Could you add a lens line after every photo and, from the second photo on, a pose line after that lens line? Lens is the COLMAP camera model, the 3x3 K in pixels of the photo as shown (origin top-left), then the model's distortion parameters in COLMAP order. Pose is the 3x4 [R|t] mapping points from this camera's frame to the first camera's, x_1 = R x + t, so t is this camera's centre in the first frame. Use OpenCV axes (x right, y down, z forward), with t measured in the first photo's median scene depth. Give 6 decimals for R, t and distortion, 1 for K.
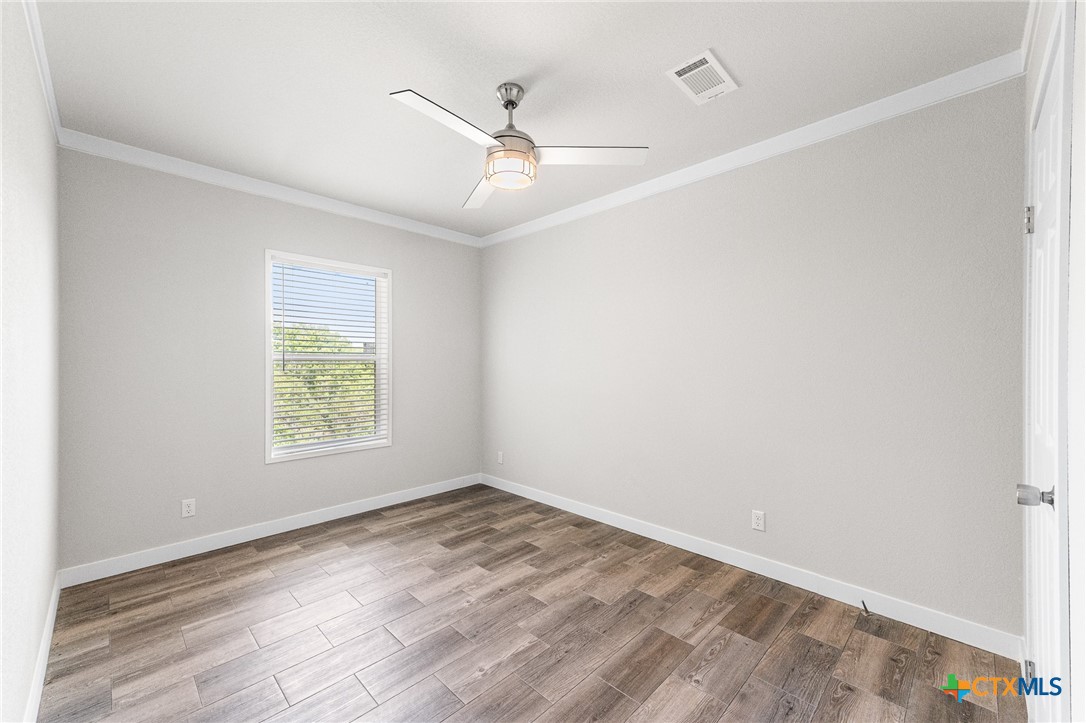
lens RADIAL K [[424.9, 0, 559.6], [0, 424.9, 368.2], [0, 0, 1]] dist [0.001637, 0.000092]
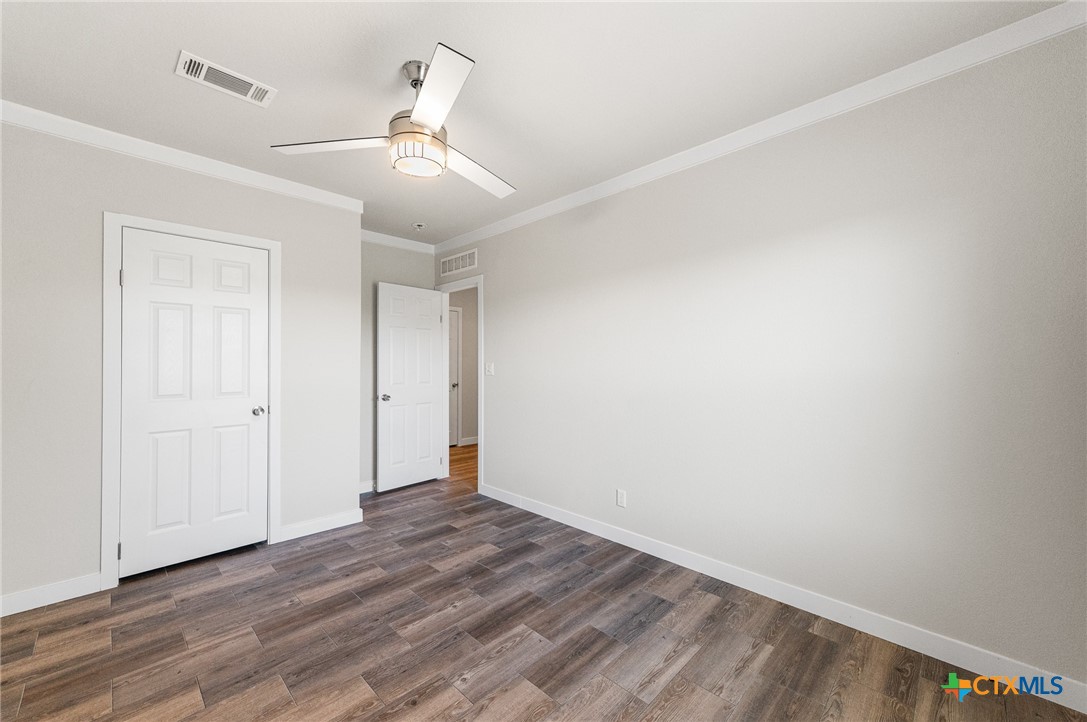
lens RADIAL K [[425.3, 0, 560.1], [0, 425.3, 367.7], [0, 0, 1]] dist [0.001637, 0.000092]
pose [[-0.999976, -0.006197, -0.003237, -0.422945], [-0.006250, 0.999845, 0.016454, -0.013561], [0.003135, 0.016474, -0.999859, 1.950080]]
